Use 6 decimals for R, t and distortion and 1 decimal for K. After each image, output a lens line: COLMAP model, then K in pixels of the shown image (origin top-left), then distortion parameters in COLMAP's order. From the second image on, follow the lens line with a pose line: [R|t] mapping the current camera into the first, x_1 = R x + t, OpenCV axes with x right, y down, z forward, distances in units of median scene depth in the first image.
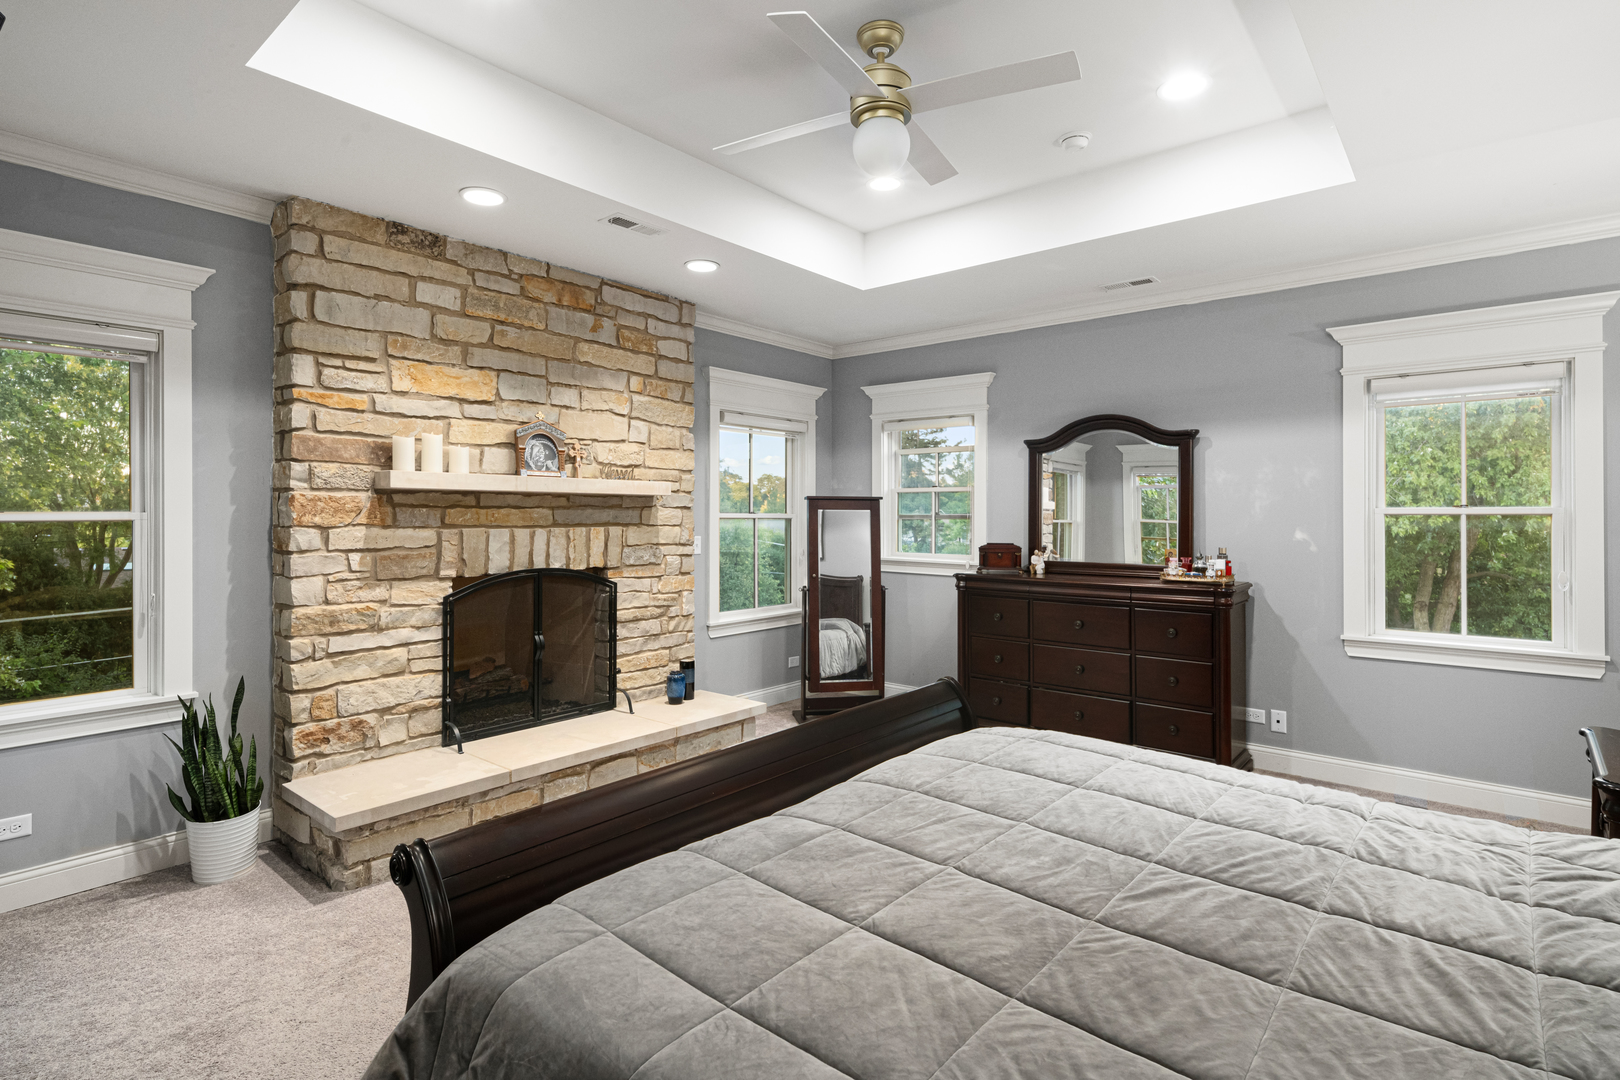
lens RADIAL K [[799.0, 0, 809.2], [0, 799.0, 510.9], [0, 0, 1]] dist [-0.000717, 0.000165]
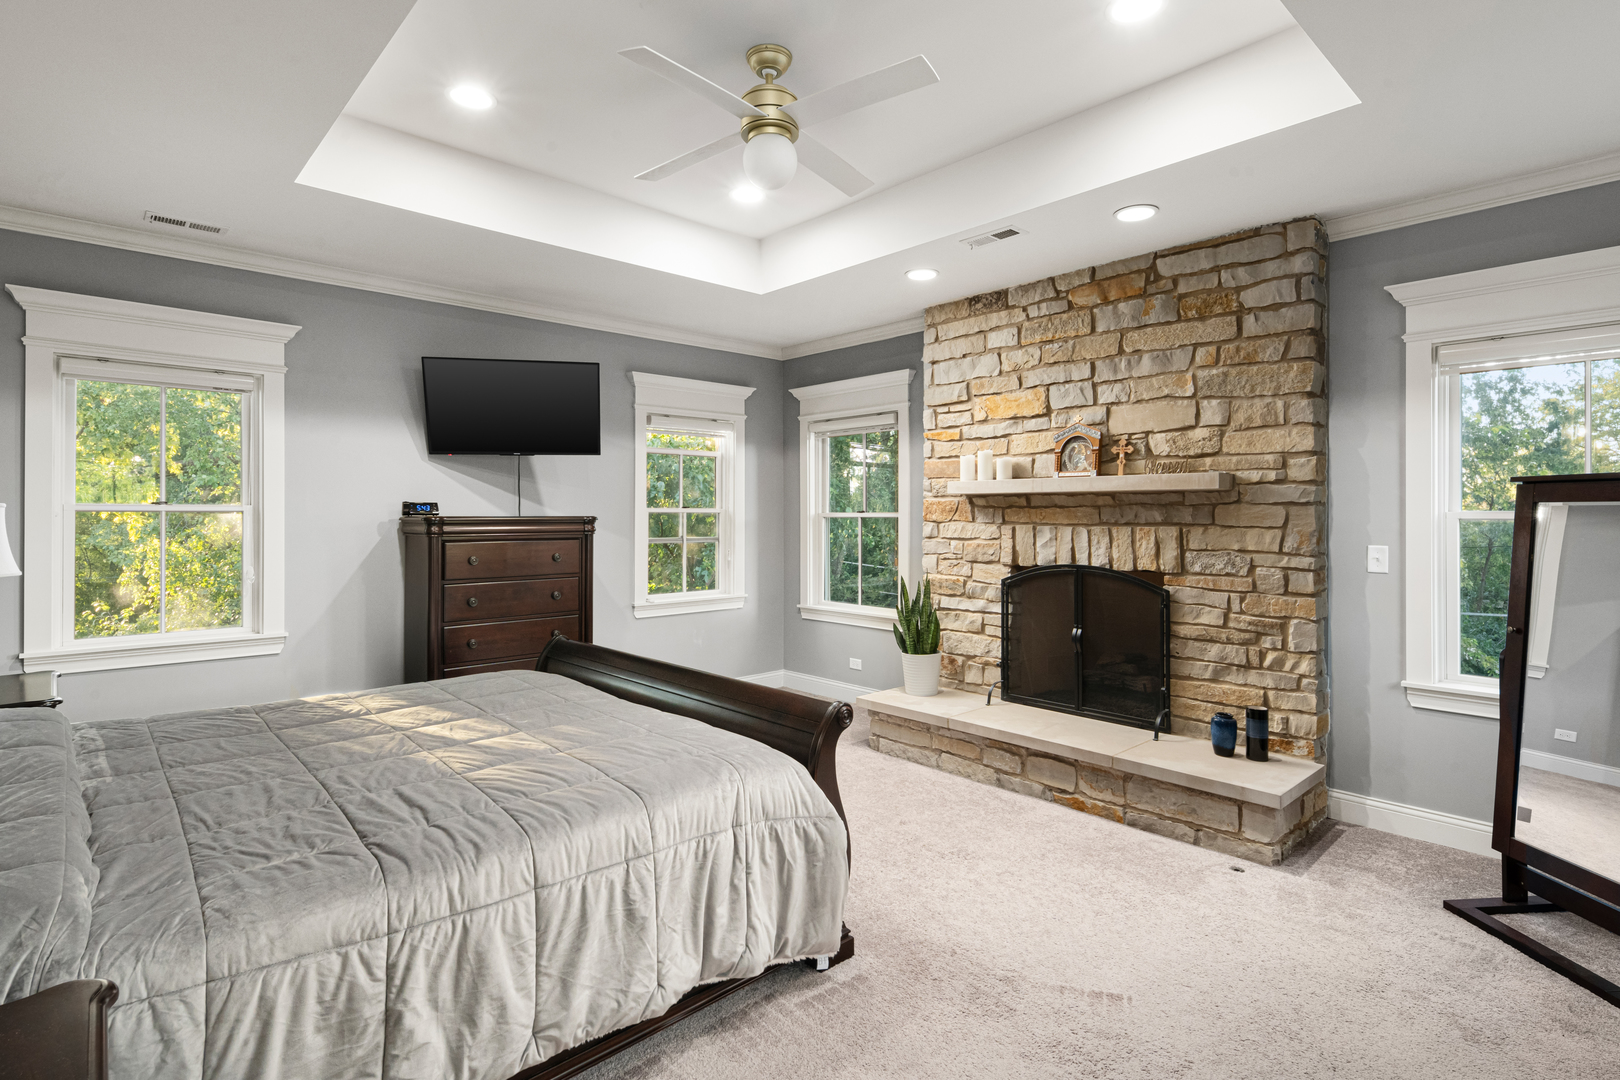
lens RADIAL K [[799.0, 0, 809.2], [0, 799.0, 510.9], [0, 0, 1]] dist [-0.000717, 0.000165]
pose [[-0.125699, -0.002308, -0.992066, 0.767978], [0.005669, 0.999979, -0.003045, 0.002537], [0.992052, -0.006007, -0.125683, 0.806284]]
